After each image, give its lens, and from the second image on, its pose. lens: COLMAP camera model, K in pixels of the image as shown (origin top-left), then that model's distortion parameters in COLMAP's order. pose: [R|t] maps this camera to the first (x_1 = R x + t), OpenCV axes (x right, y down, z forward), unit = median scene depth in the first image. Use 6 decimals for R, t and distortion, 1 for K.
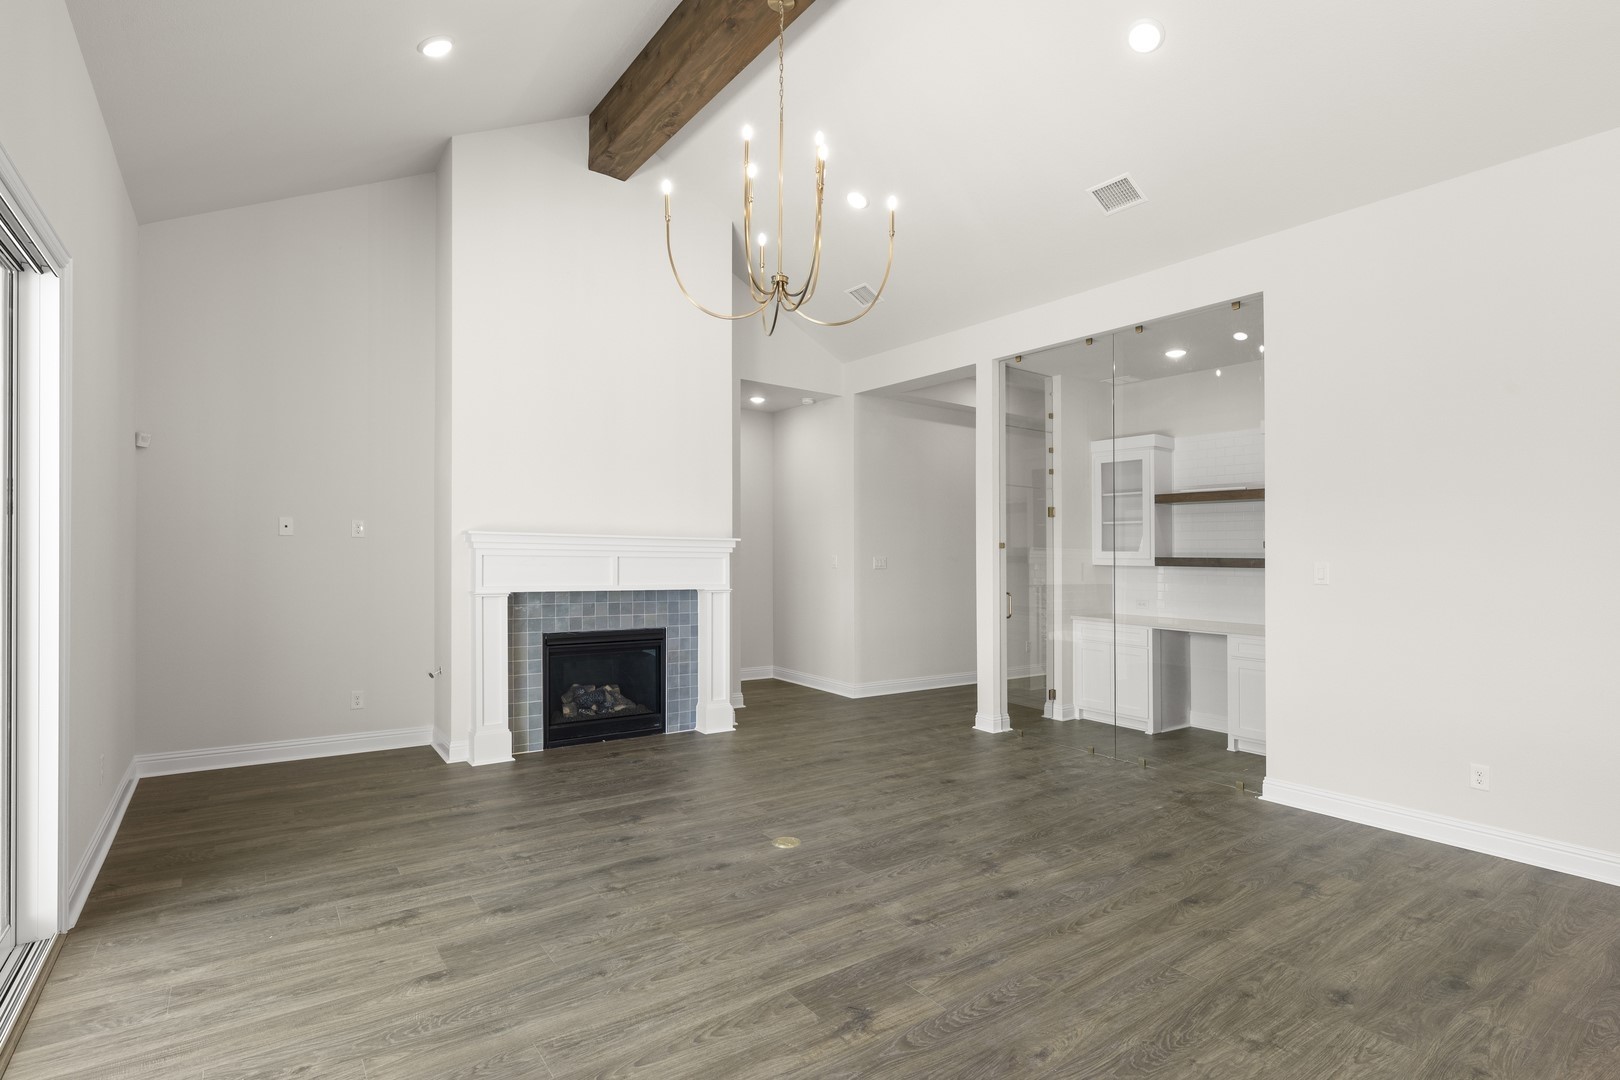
lens RADIAL K [[764.2, 0, 805.6], [0, 764.2, 546.9], [0, 0, 1]] dist [-0.000335, -0.001392]
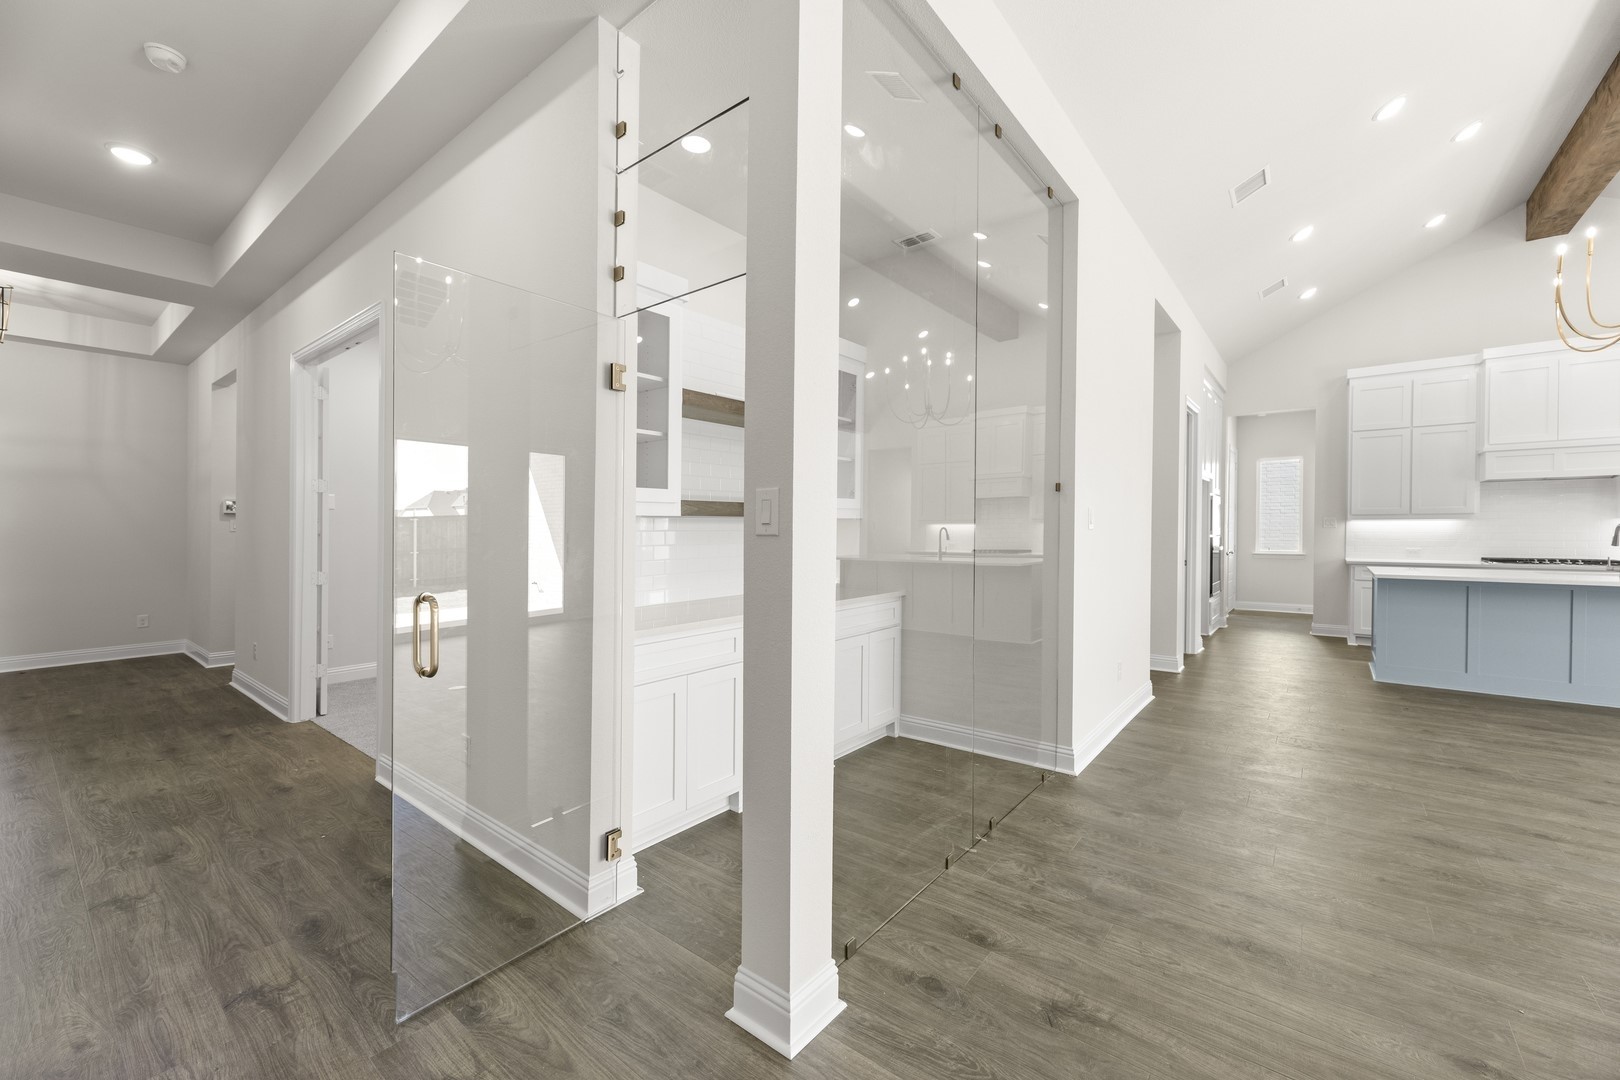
lens RADIAL K [[660.9, 0, 778.5], [0, 660.9, 538.6], [0, 0, 1]] dist [0.000314, 0.000485]
pose [[-0.271152, -0.027904, 0.962132, -0.026694], [-0.011085, 0.999604, 0.025866, 0.031552], [-0.962473, -0.003651, -0.271354, 1.177088]]
